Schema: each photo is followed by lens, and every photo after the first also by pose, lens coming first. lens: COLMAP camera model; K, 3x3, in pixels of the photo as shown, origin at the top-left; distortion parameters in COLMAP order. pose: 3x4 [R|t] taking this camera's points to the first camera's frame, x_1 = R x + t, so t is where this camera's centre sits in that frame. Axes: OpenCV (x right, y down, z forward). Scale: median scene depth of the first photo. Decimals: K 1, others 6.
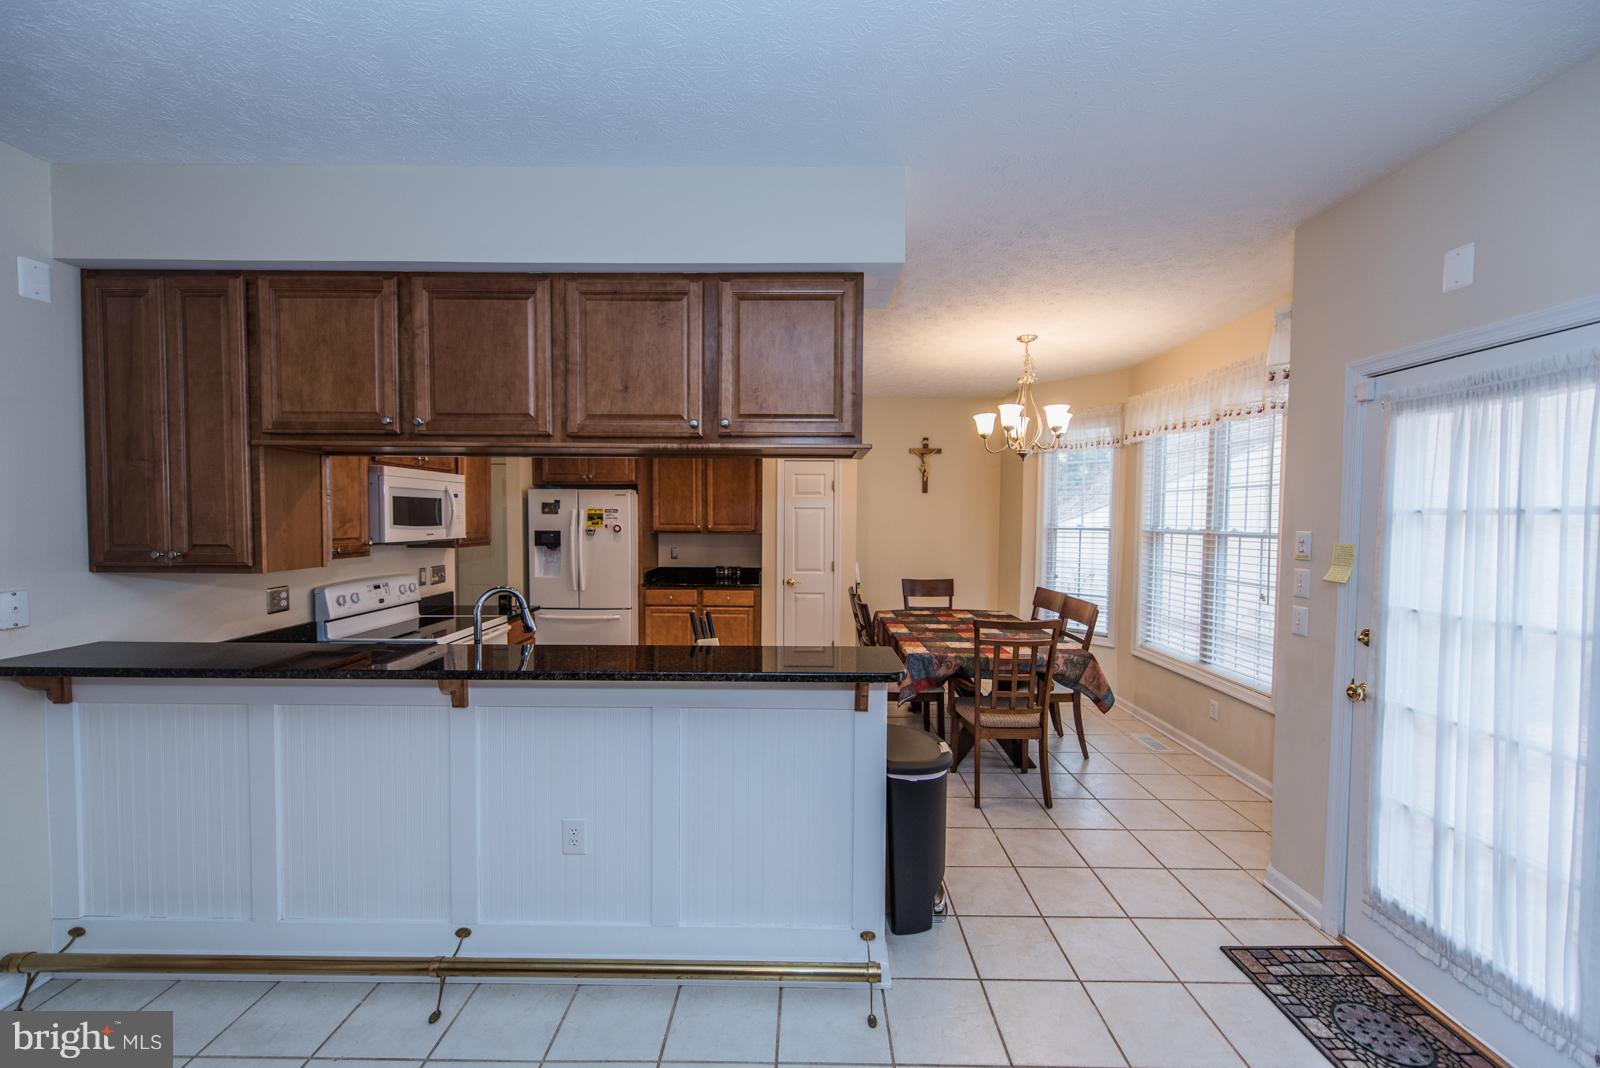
lens RADIAL K [[620.9, 0, 800.0], [0, 620.9, 534.0], [0, 0, 1]] dist [0.000418, 0.000058]
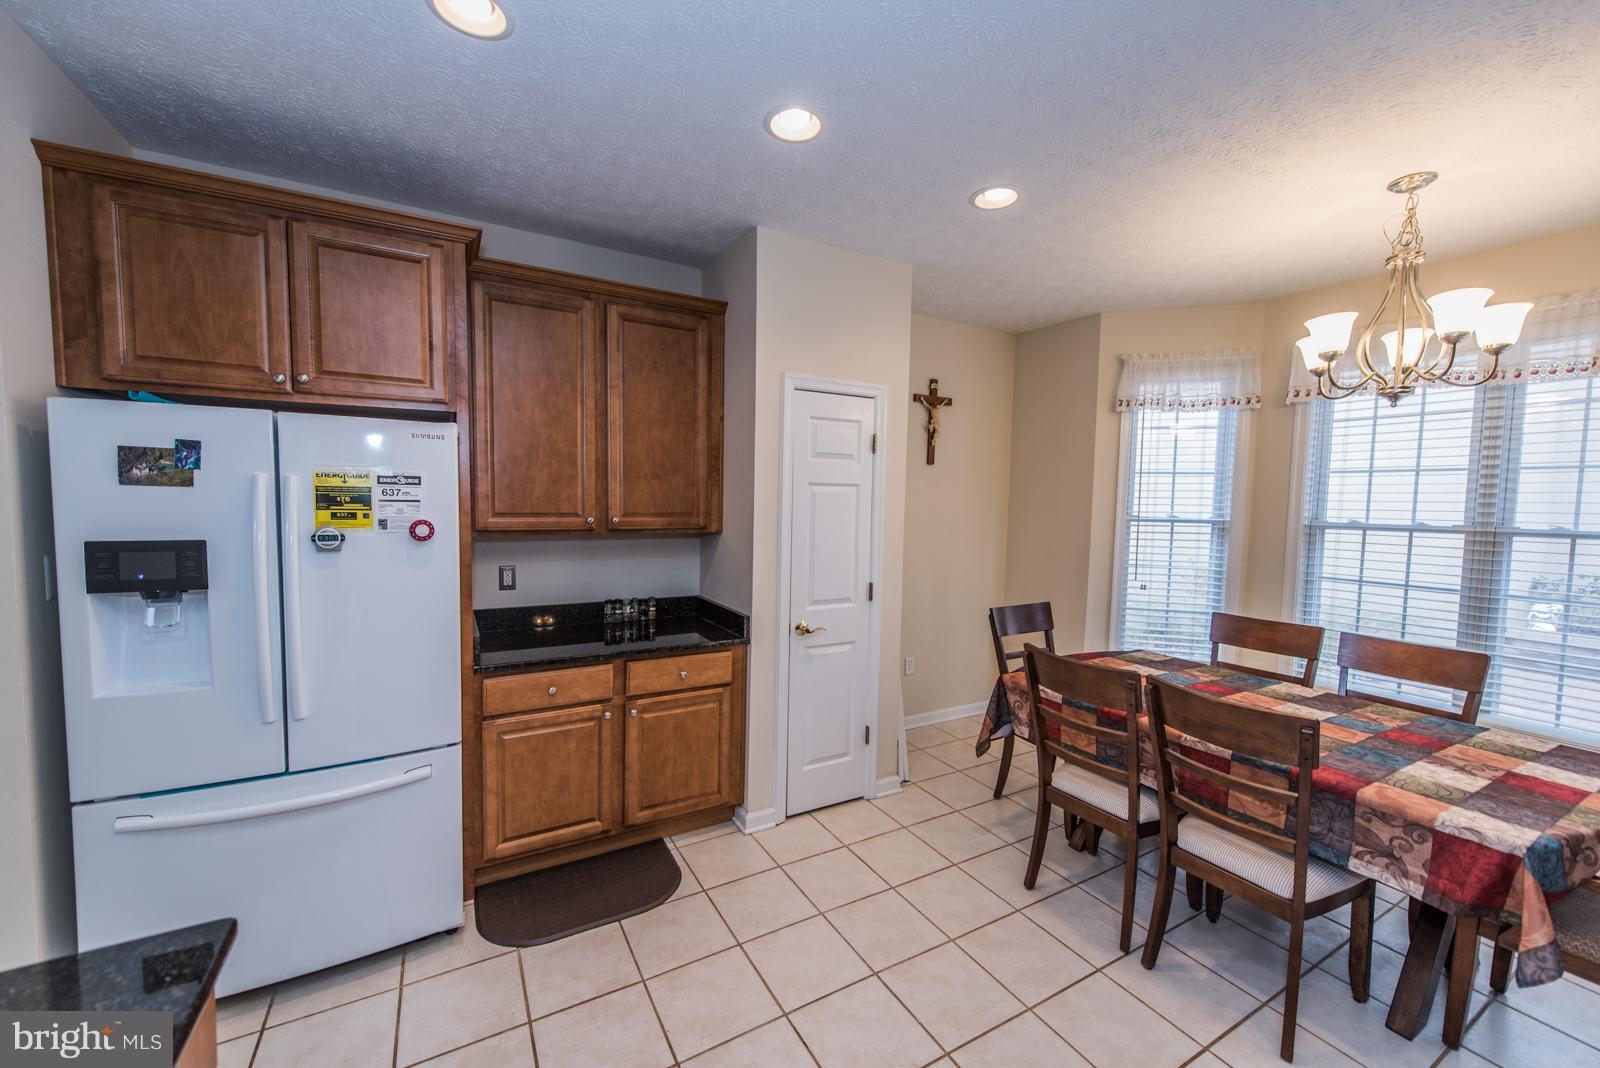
lens RADIAL K [[620.9, 0, 800.0], [0, 620.9, 534.0], [0, 0, 1]] dist [0.000418, 0.000058]
pose [[0.861670, -0.019482, 0.507094, -0.285205], [0.002549, 0.999416, 0.034066, -0.018057], [-0.507462, -0.028061, 0.861217, 0.577769]]
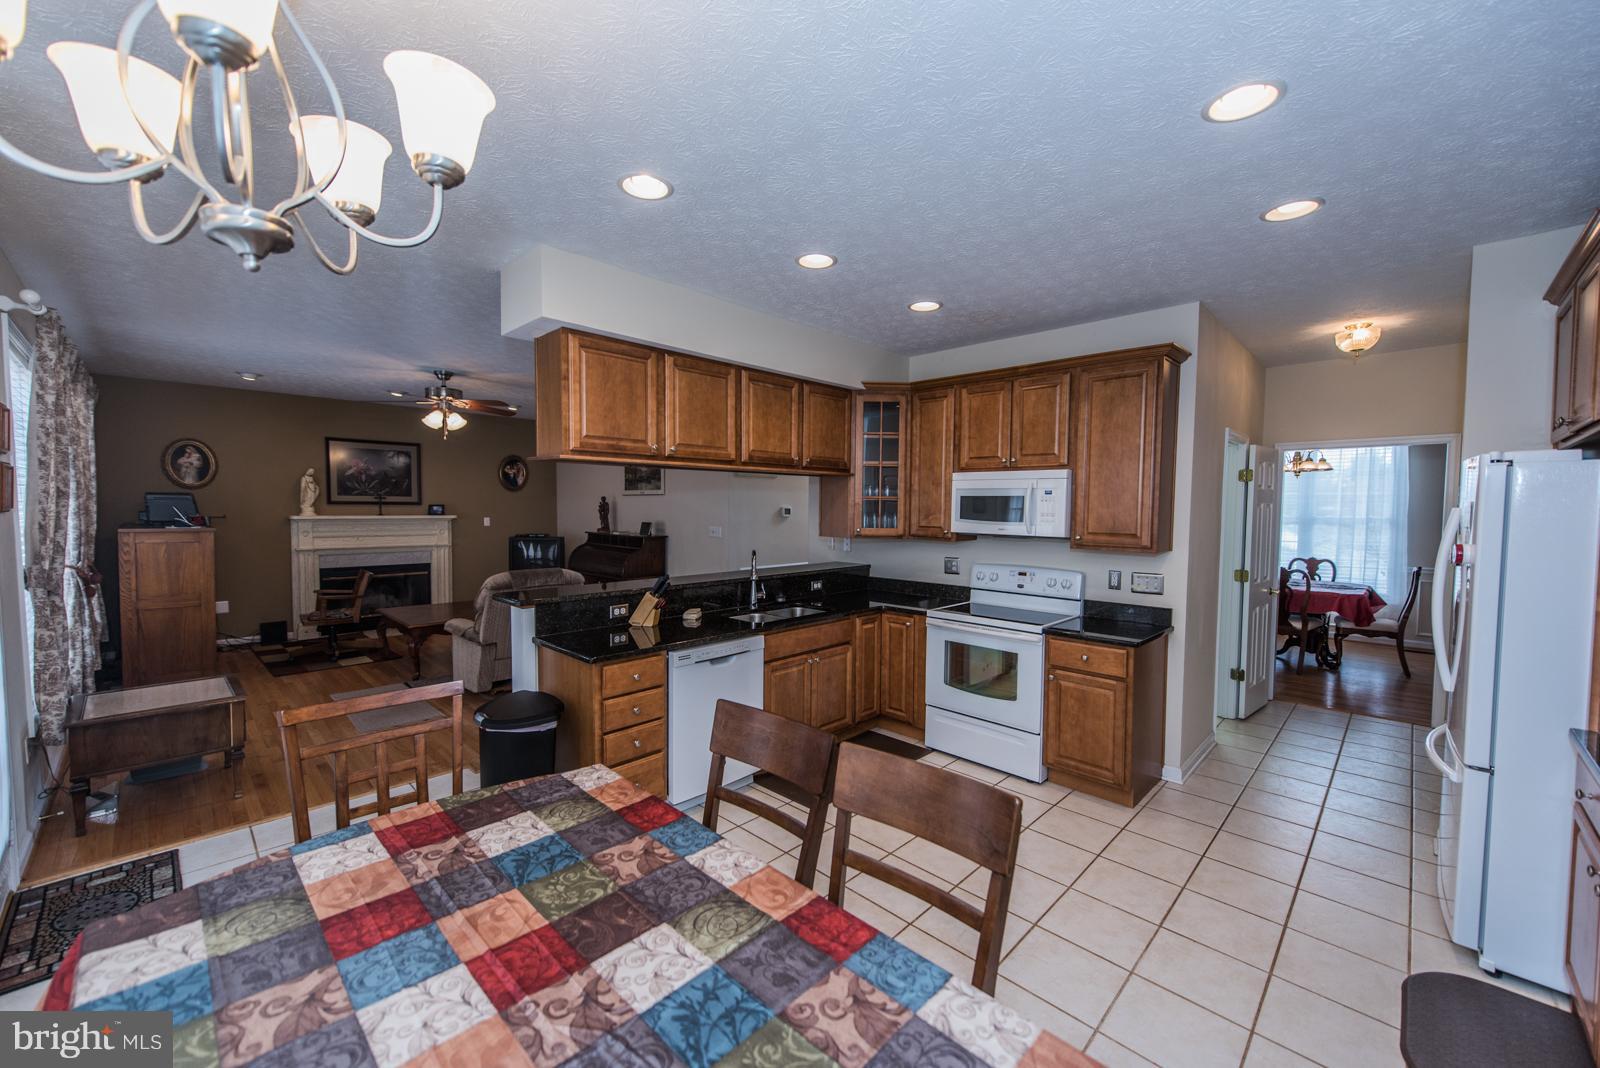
lens RADIAL K [[620.9, 0, 800.0], [0, 620.9, 534.0], [0, 0, 1]] dist [0.000418, 0.000058]
pose [[-0.689018, 0.024206, -0.724340, 0.282484], [-0.034326, 0.997230, 0.065978, -0.032686], [0.723931, 0.070324, -0.686279, 0.957475]]
